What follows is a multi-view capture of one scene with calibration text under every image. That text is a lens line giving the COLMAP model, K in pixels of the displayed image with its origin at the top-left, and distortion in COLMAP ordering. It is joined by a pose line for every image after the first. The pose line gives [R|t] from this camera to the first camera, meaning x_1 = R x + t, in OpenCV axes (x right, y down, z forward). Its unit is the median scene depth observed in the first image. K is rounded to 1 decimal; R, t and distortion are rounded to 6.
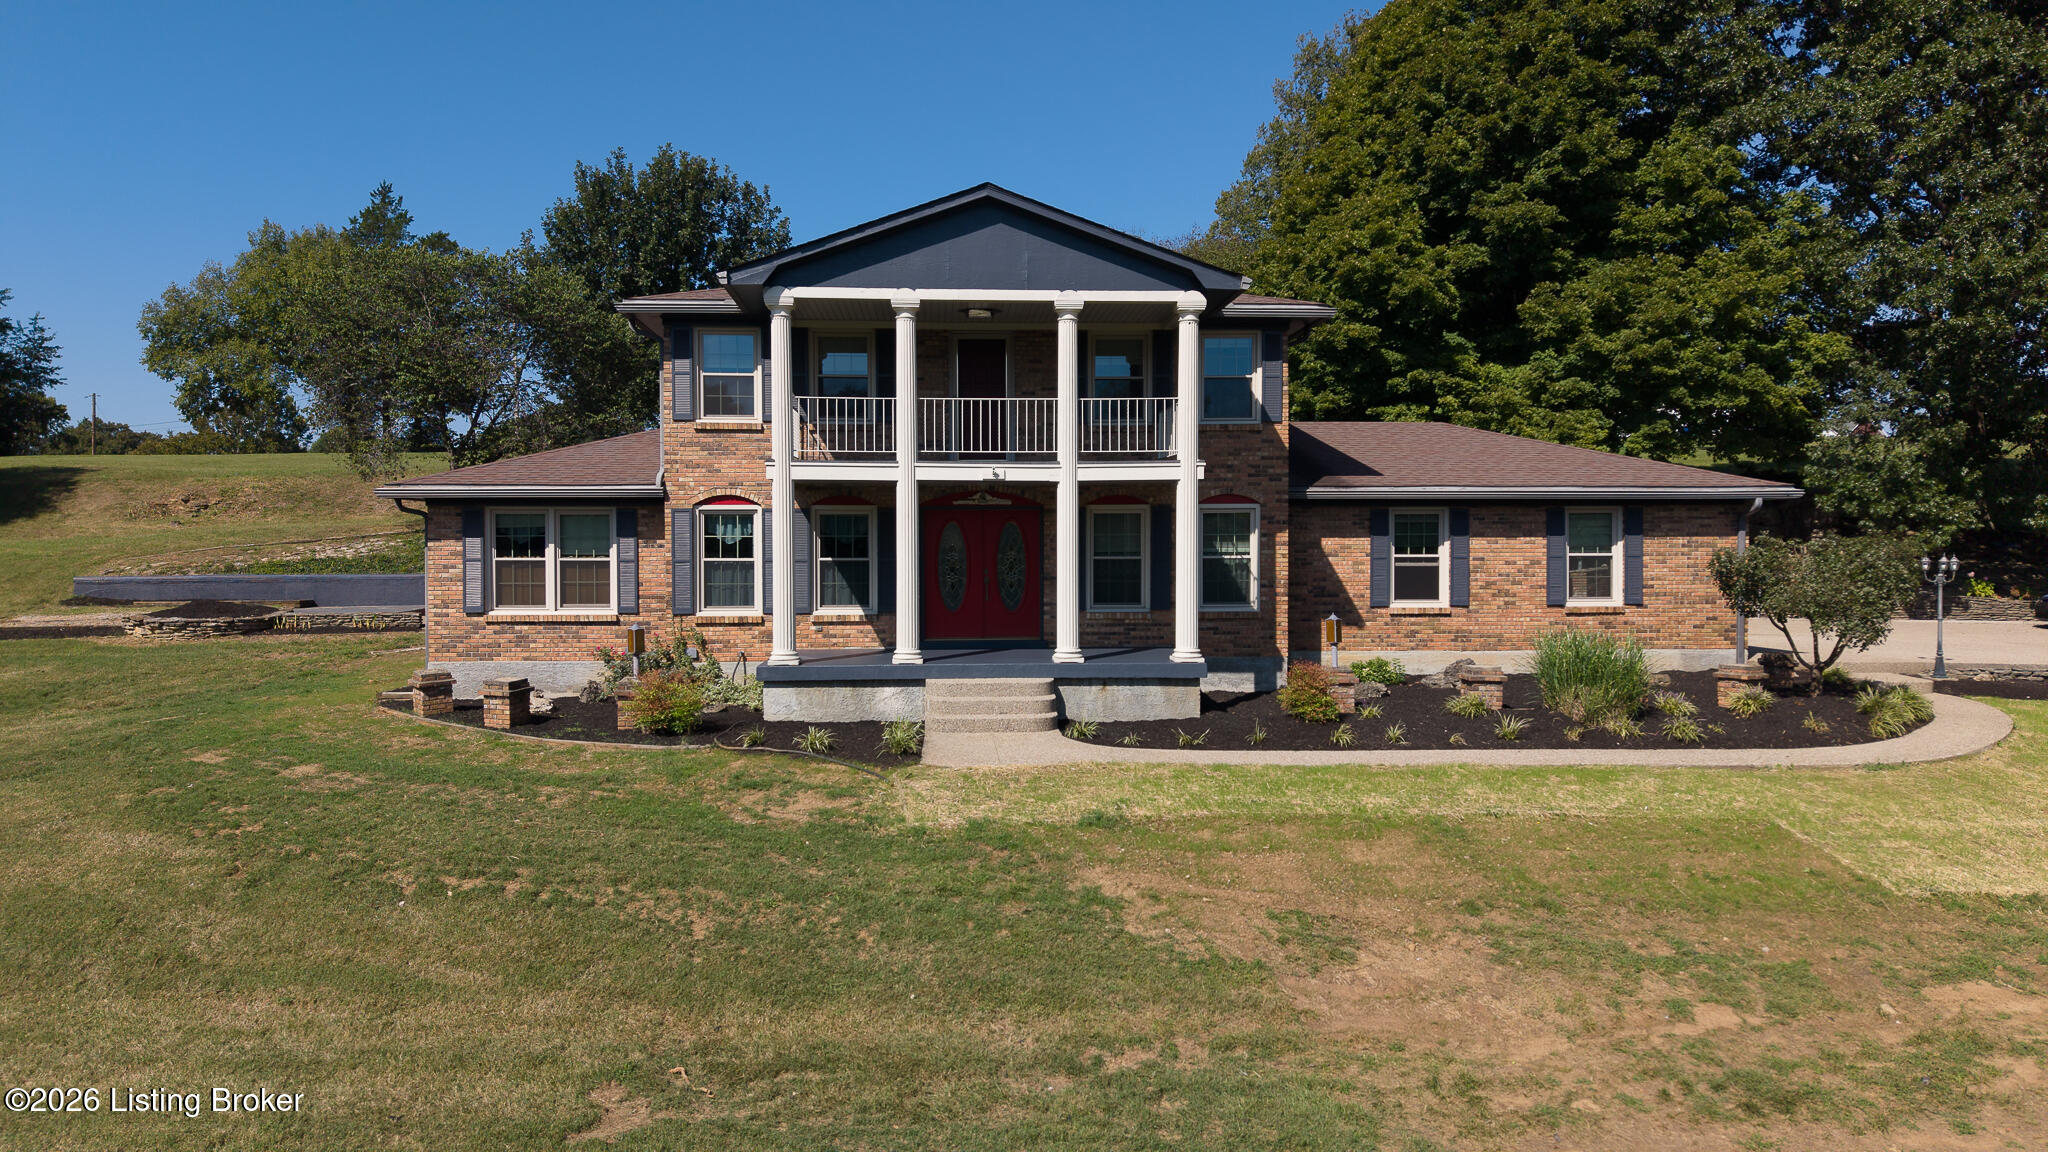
lens RADIAL K [[1359.8, 0, 1027.2], [0, 1359.8, 569.7], [0, 0, 1]] dist [0.012258, -0.001738]
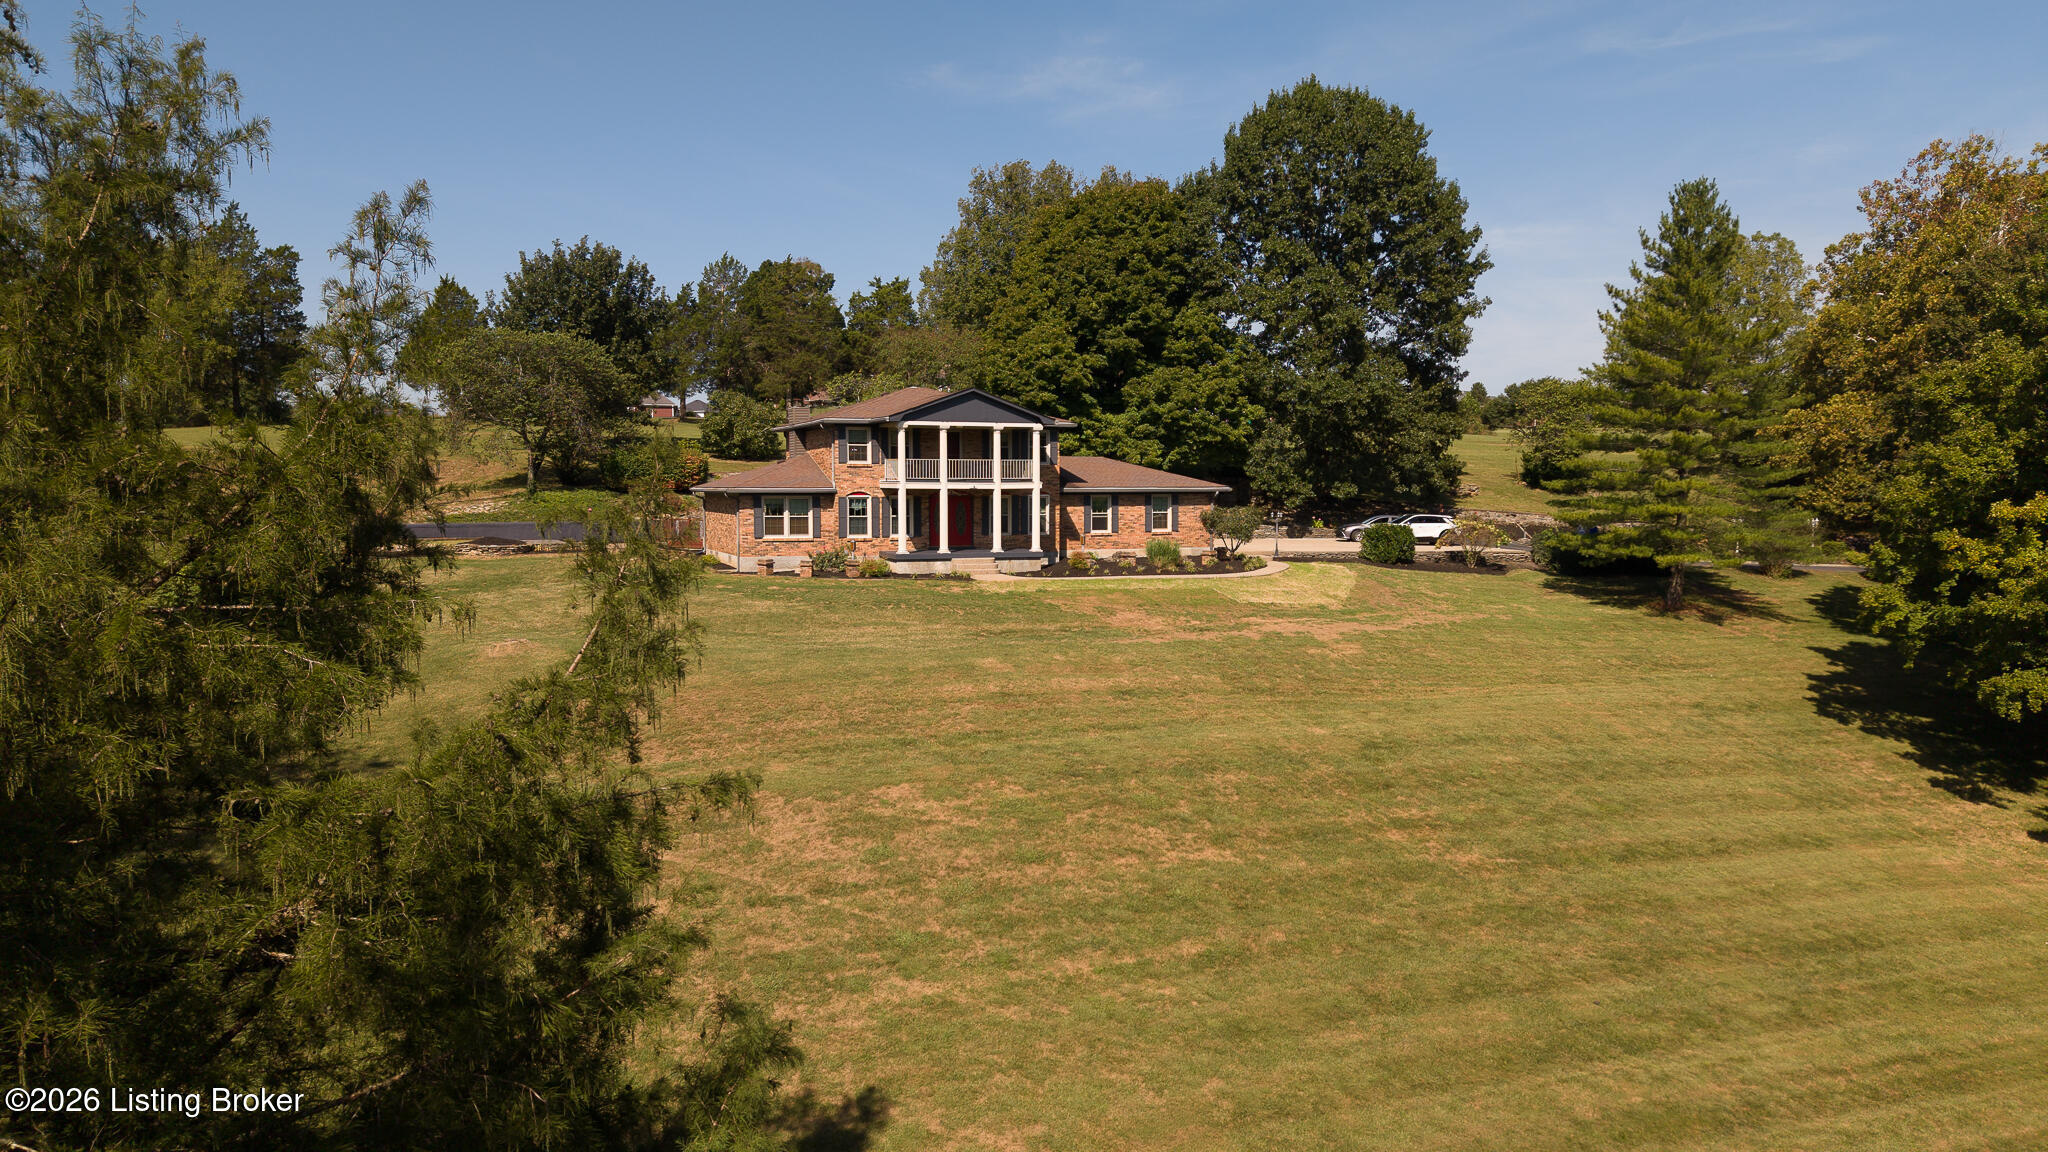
lens RADIAL K [[1338.3, 0, 1024.0], [0, 1338.3, 576.0], [0, 0, 1]] dist [0.117066, -0.201761]
pose [[0.950522, -0.019571, 0.310039, -0.713672], [0.004825, 0.998823, 0.048260, -0.015614], [-0.310619, -0.044376, 0.949498, -1.537399]]
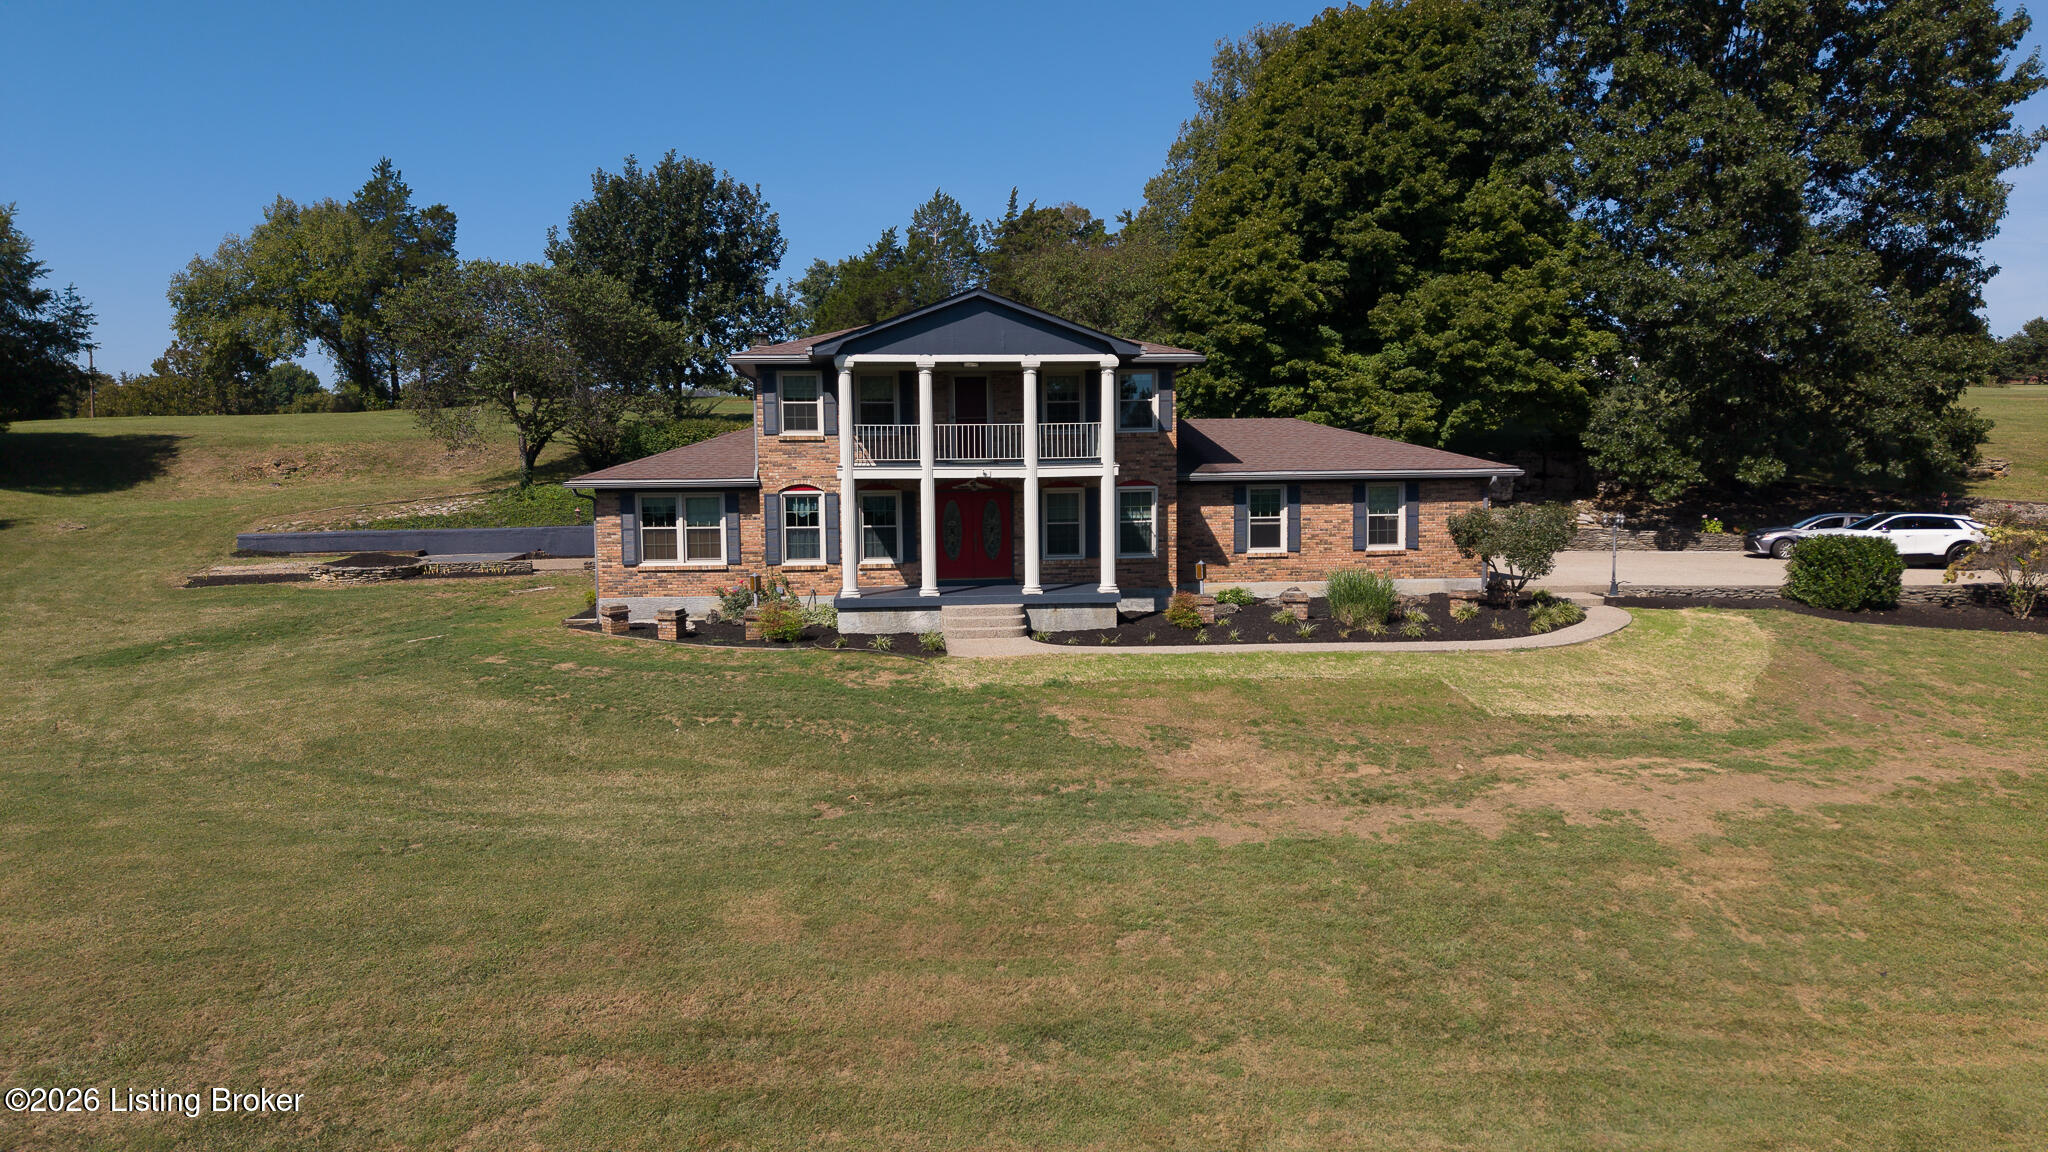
lens RADIAL K [[1352.4, 0, 1029.6], [0, 1352.4, 571.3], [0, 0, 1]] dist [0.037437, -0.039499]
pose [[0.998988, -0.012552, 0.043188, -0.035493], [0.010150, 0.998413, 0.055401, -0.038841], [-0.043815, -0.054907, 0.997530, -0.490261]]
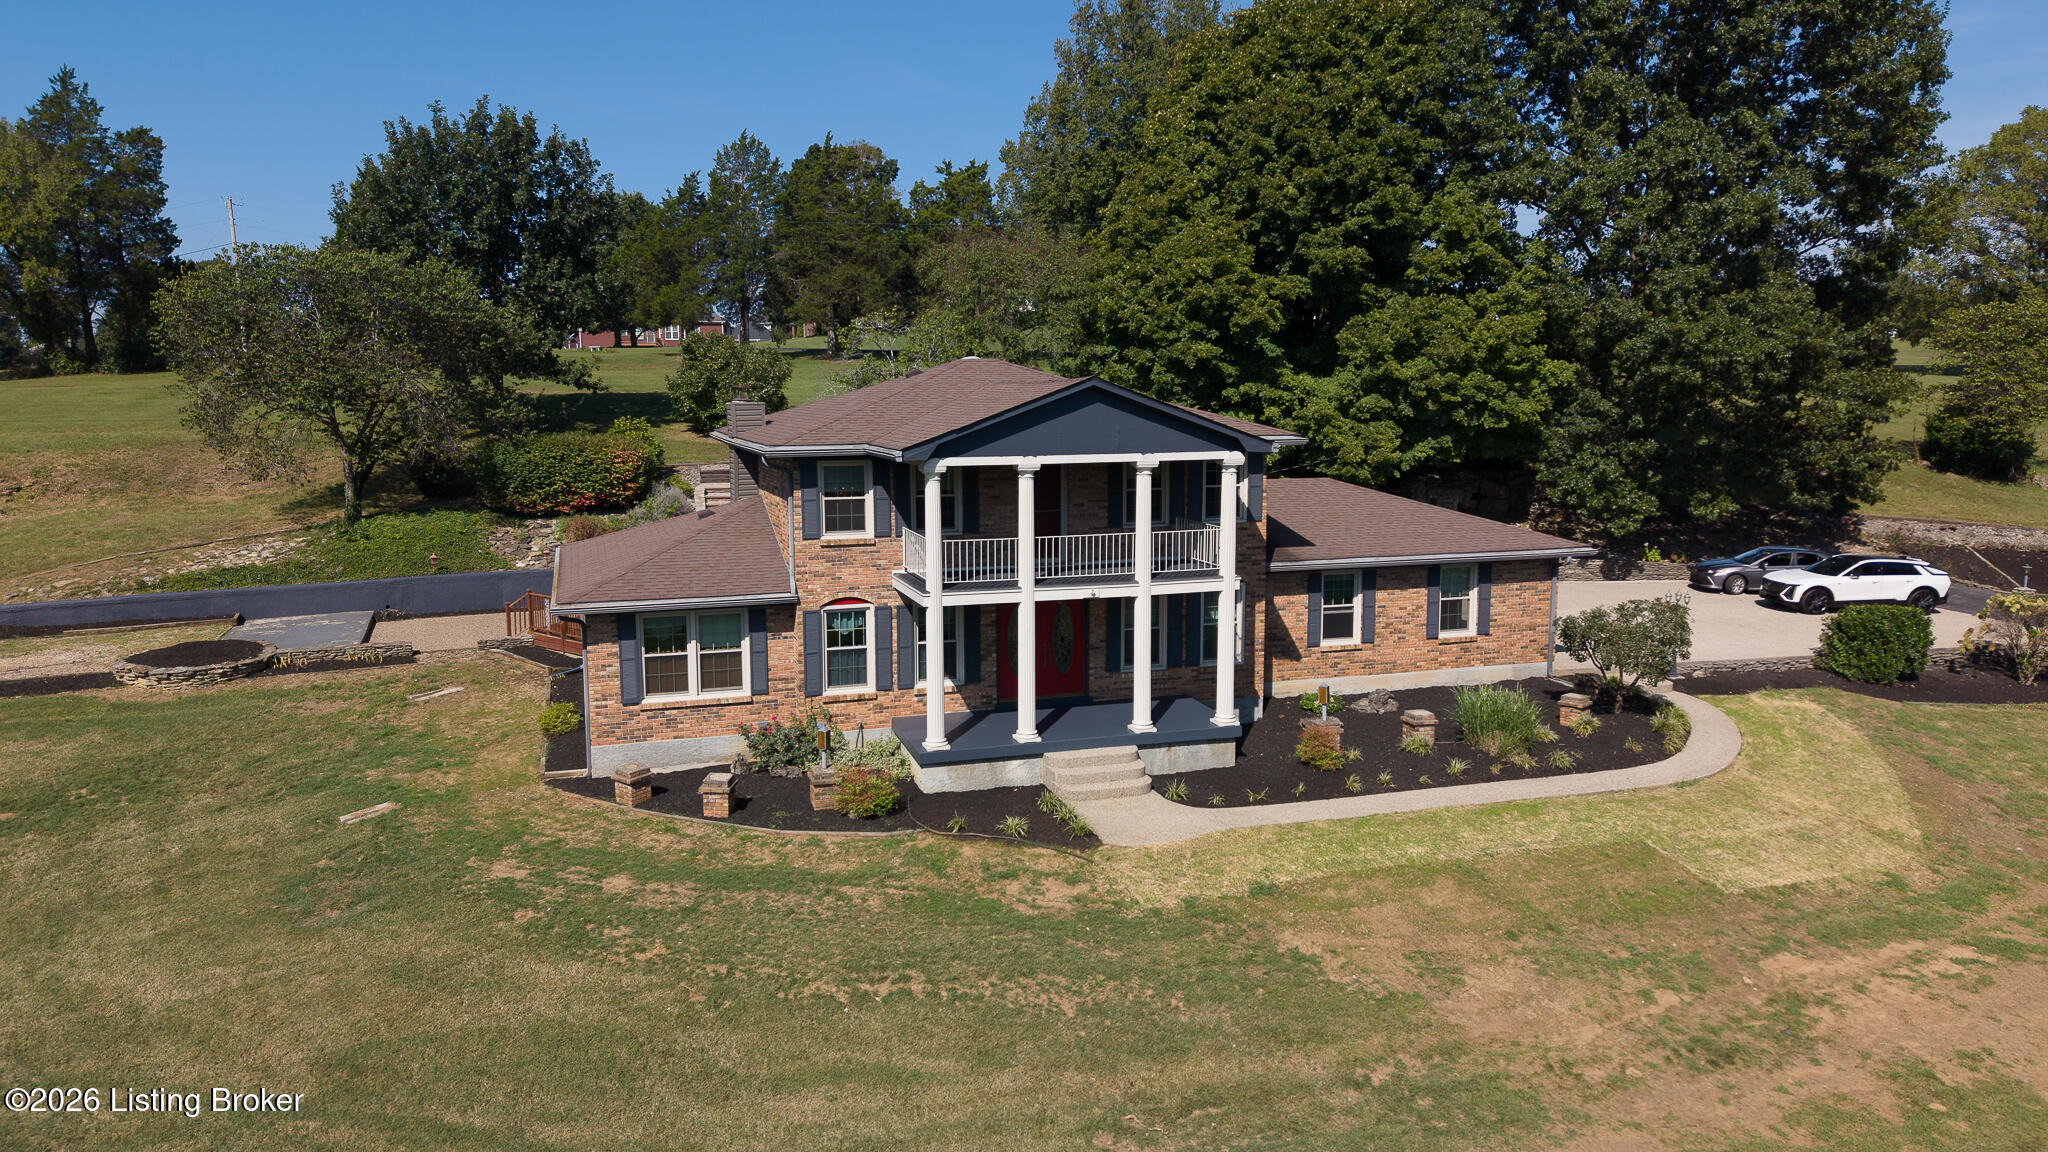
lens RADIAL K [[1350.8, 0, 1024.0], [0, 1350.8, 576.0], [0, 0, 1]] dist [0.037943, -0.039134]
pose [[0.969671, -0.036357, 0.241694, -0.355013], [0.007297, 0.992740, 0.120058, -0.216582], [-0.244305, -0.114653, 0.962897, -0.202699]]
